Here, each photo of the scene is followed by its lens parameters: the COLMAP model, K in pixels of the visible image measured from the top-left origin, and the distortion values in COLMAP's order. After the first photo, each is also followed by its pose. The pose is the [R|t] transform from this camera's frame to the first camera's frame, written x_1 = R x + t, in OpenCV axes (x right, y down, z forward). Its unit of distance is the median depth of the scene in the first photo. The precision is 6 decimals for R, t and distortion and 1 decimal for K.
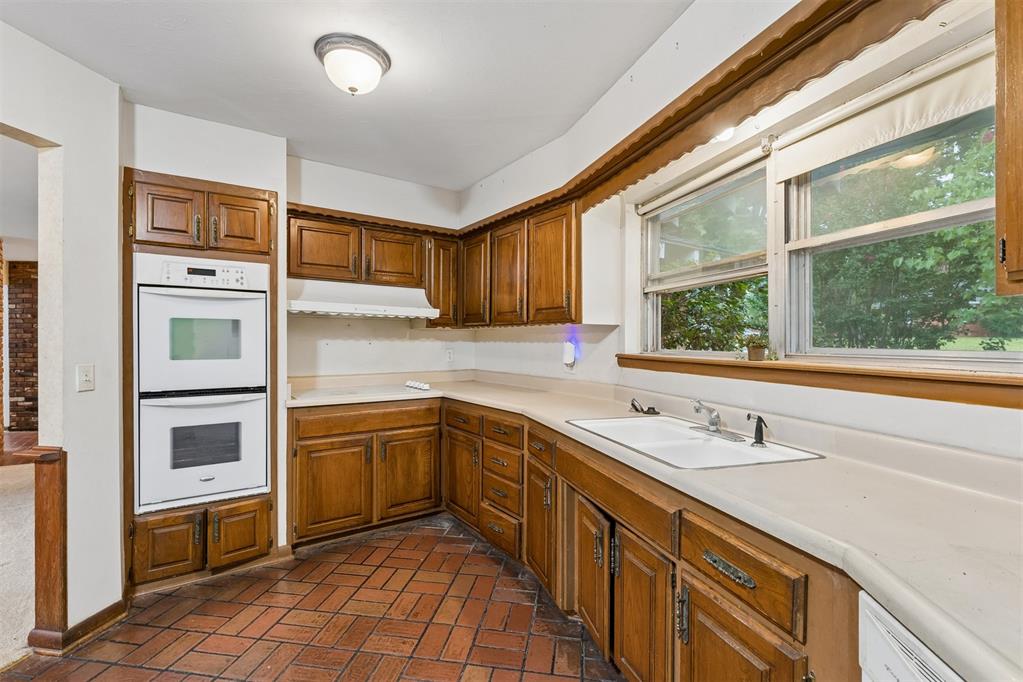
lens RADIAL K [[461.9, 0, 508.7], [0, 461.9, 342.6], [0, 0, 1]] dist [0.004353, -0.000396]
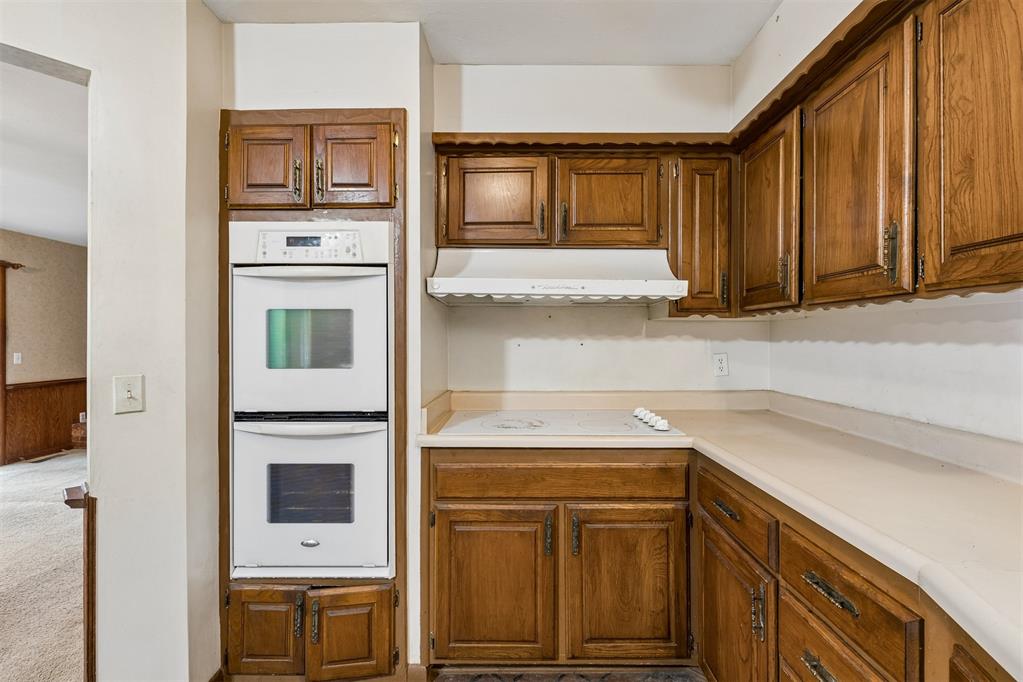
lens RADIAL K [[461.9, 0, 513.0], [0, 461.9, 338.2], [0, 0, 1]] dist [0.004353, -0.000396]
pose [[0.819853, -0.004775, -0.572555, -0.012911], [0.001754, 0.999981, -0.005828, -0.003688], [0.572572, 0.003774, 0.819846, 0.557424]]
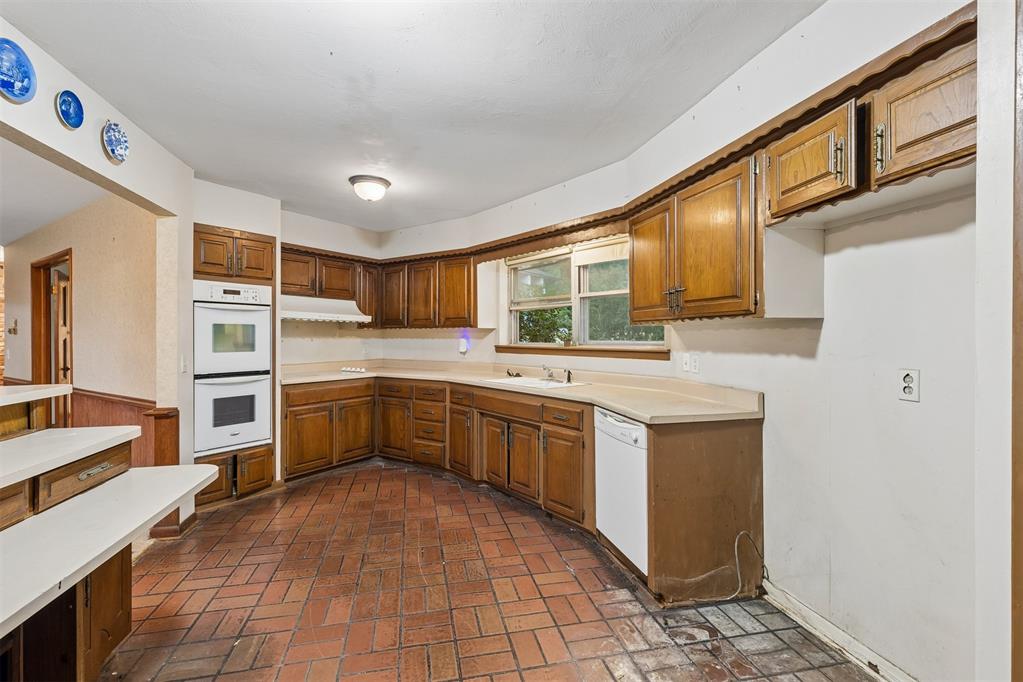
lens RADIAL K [[461.9, 0, 510.5], [0, 461.9, 333.8], [0, 0, 1]] dist [0.004353, -0.000396]
pose [[0.929189, -0.002605, 0.369595, -0.348909], [0.006363, 0.999940, -0.008948, -0.002230], [-0.369550, 0.010666, 0.929150, -0.622565]]
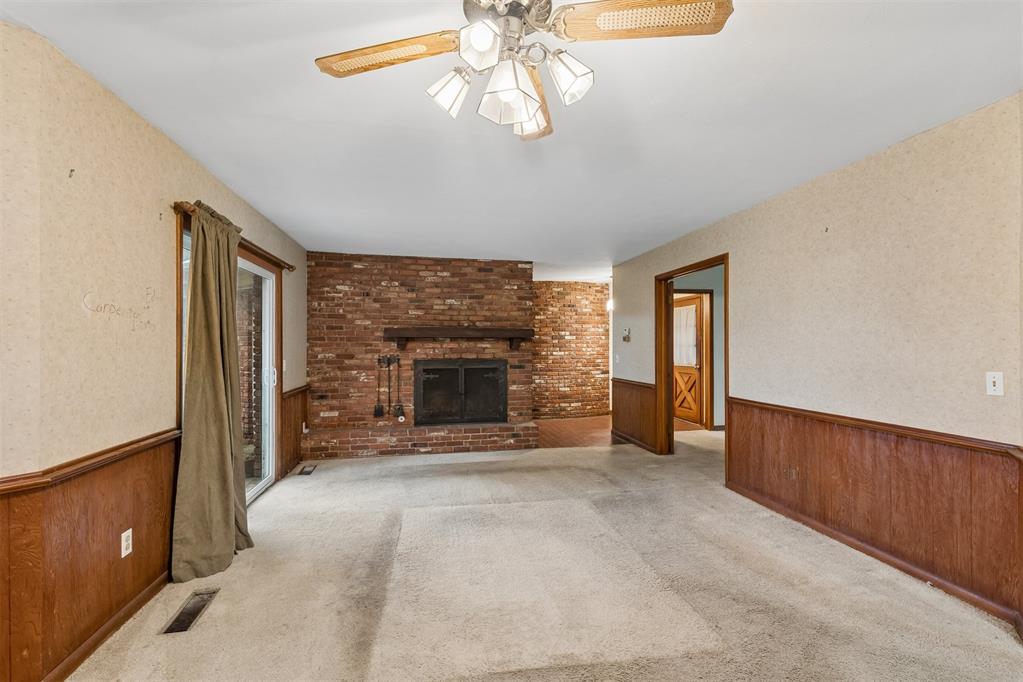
lens RADIAL K [[461.9, 0, 505.8], [0, 461.9, 345.9], [0, 0, 1]] dist [0.004353, -0.000396]
pose [[0.909665, -0.001053, -0.415341, -1.203920], [0.002505, 0.999993, 0.002950, -0.018738], [0.415335, -0.003724, 0.909661, -0.295930]]
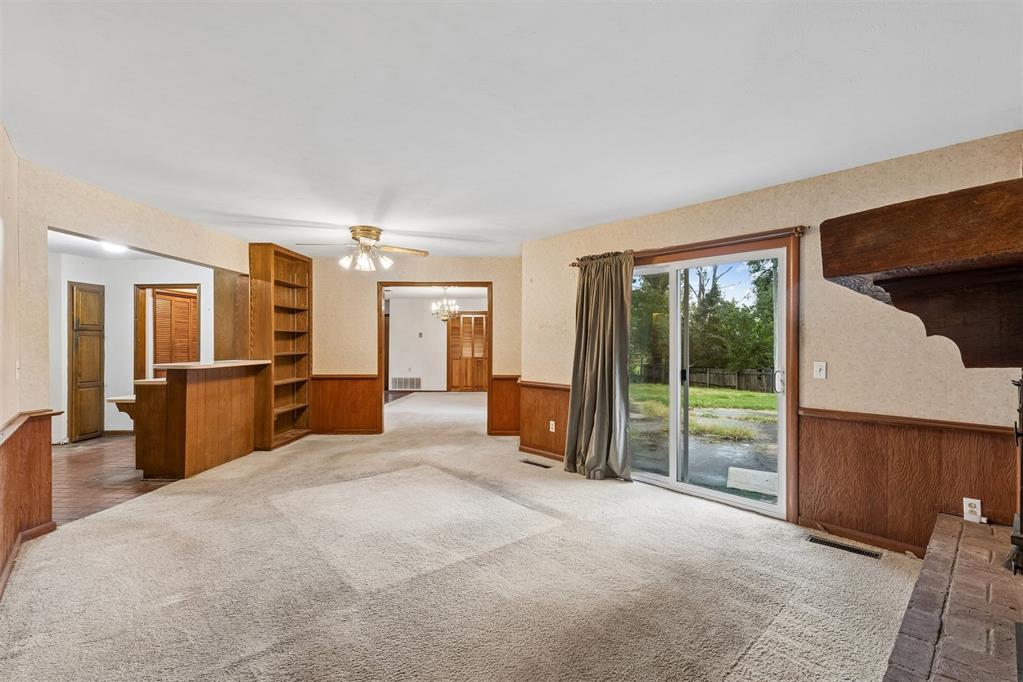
lens RADIAL K [[461.9, 0, 509.4], [0, 461.9, 344.1], [0, 0, 1]] dist [0.004353, -0.000396]
pose [[-0.991875, 0.001073, -0.127209, -1.733872], [0.000391, 0.999985, 0.005388, -0.015060], [0.127213, 0.005294, -0.991861, 1.980735]]
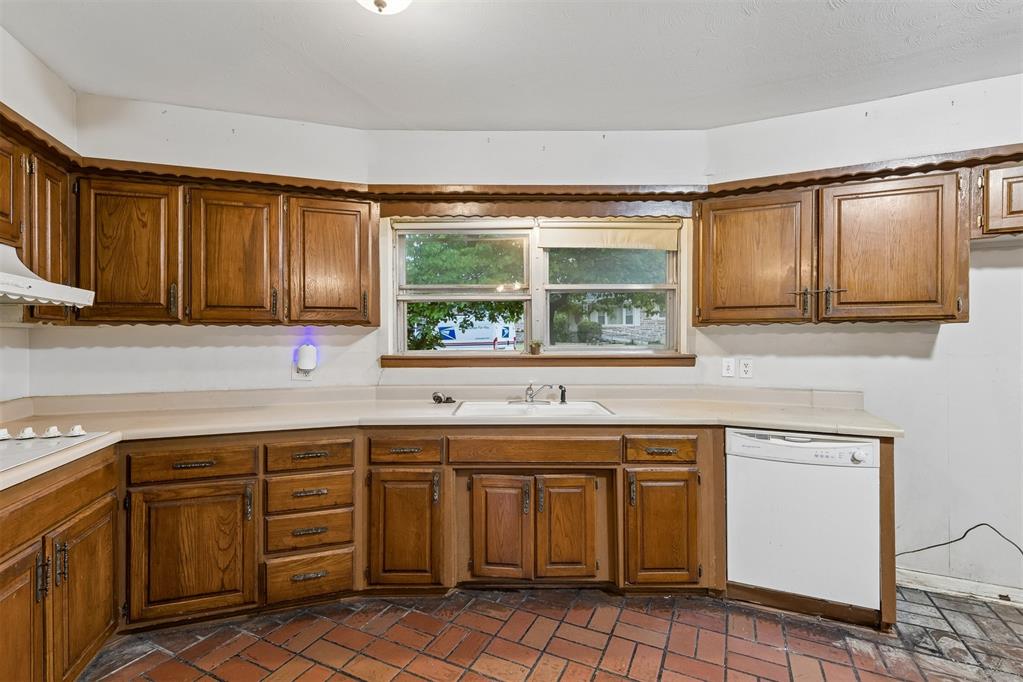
lens RADIAL K [[461.9, 0, 508.3], [0, 461.9, 338.1], [0, 0, 1]] dist [0.004353, -0.000396]
pose [[0.285880, -0.000503, 0.958265, -0.695549], [0.009750, 0.999950, -0.002384, -0.010172], [-0.958216, 0.010025, 0.285870, 0.424708]]
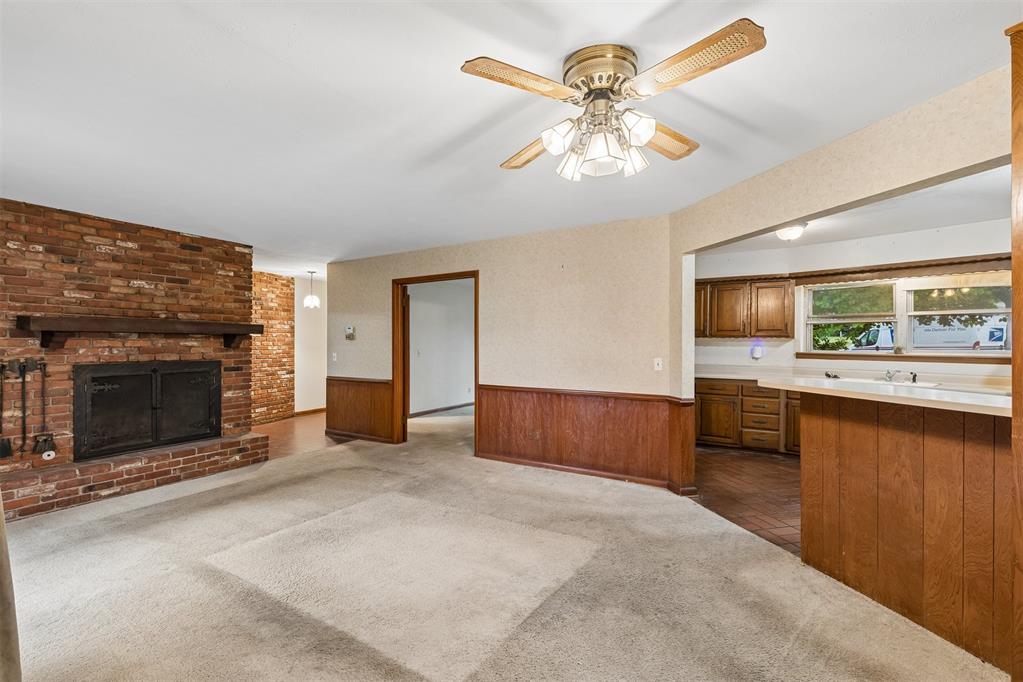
lens RADIAL K [[461.9, 0, 505.9], [0, 461.9, 343.7], [0, 0, 1]] dist [0.004353, -0.000396]
pose [[0.916454, -0.000556, 0.400140, -1.827418], [-0.000898, 0.999994, 0.003447, -0.020877], [-0.400140, -0.003519, 0.916447, -0.401198]]
